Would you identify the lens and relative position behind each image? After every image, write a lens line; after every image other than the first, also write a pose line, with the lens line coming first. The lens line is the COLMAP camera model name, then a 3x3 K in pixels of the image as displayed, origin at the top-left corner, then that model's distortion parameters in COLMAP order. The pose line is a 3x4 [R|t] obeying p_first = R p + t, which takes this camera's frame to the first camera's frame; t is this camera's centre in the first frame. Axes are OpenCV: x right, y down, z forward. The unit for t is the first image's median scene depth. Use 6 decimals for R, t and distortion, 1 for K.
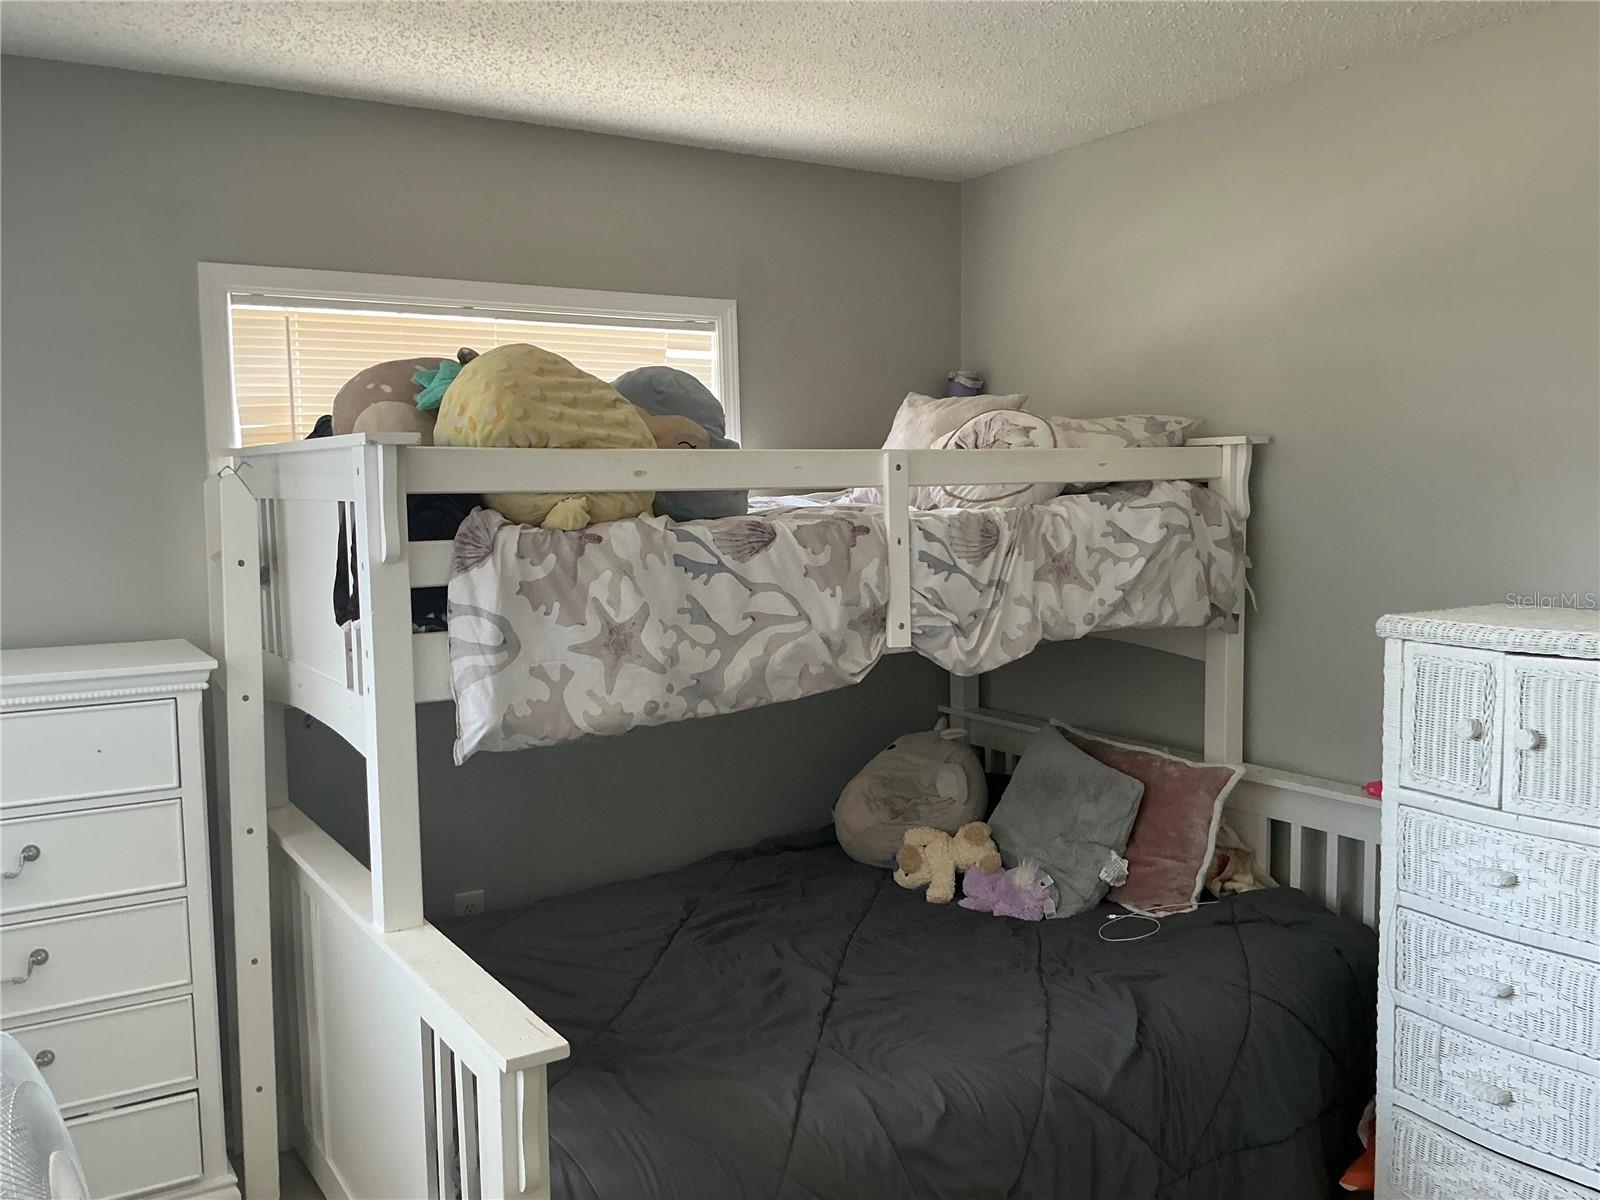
lens RADIAL K [[1323.4, 0, 795.8], [0, 1323.4, 591.0], [0, 0, 1]] dist [0.067620, -0.138150]
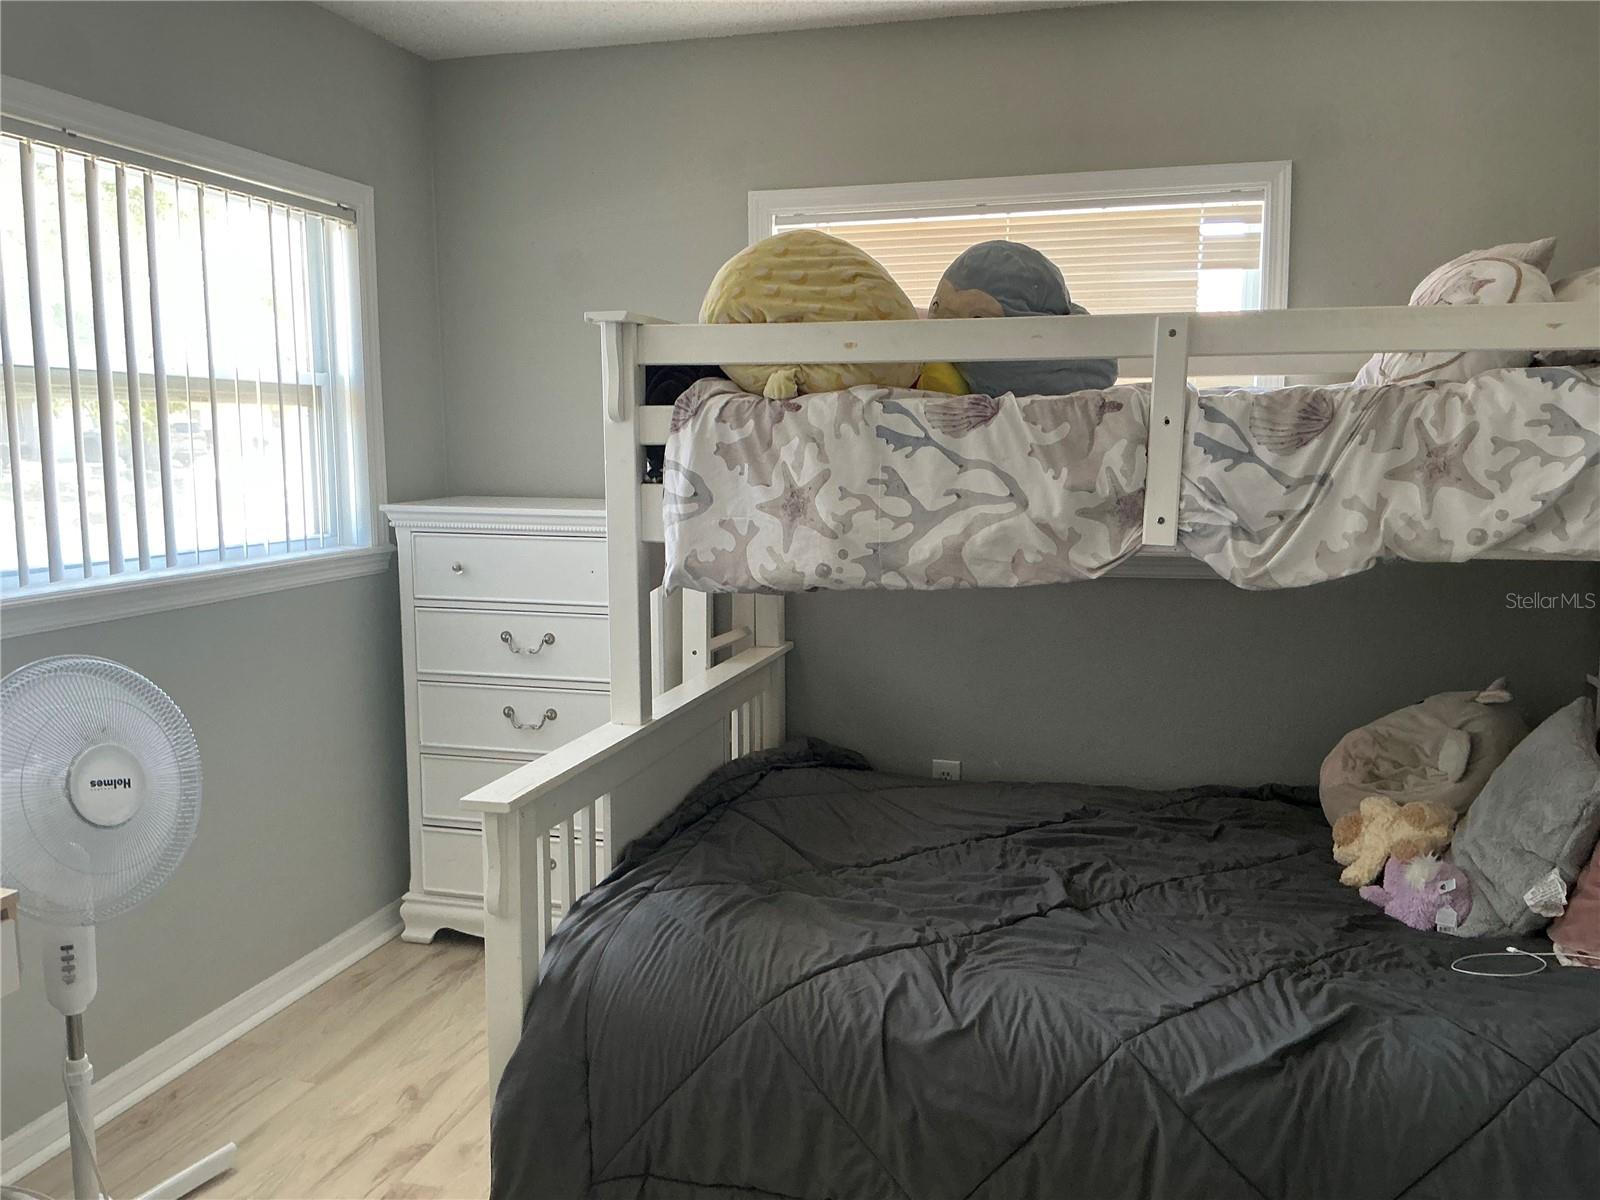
lens RADIAL K [[1323.4, 0, 792.6], [0, 1323.4, 607.5], [0, 0, 1]] dist [0.067620, -0.138150]
pose [[0.659898, 0.109866, -0.743279, 0.593630], [-0.071138, 0.993944, 0.083759, 0.028405], [0.747980, -0.002397, 0.663717, 0.259354]]
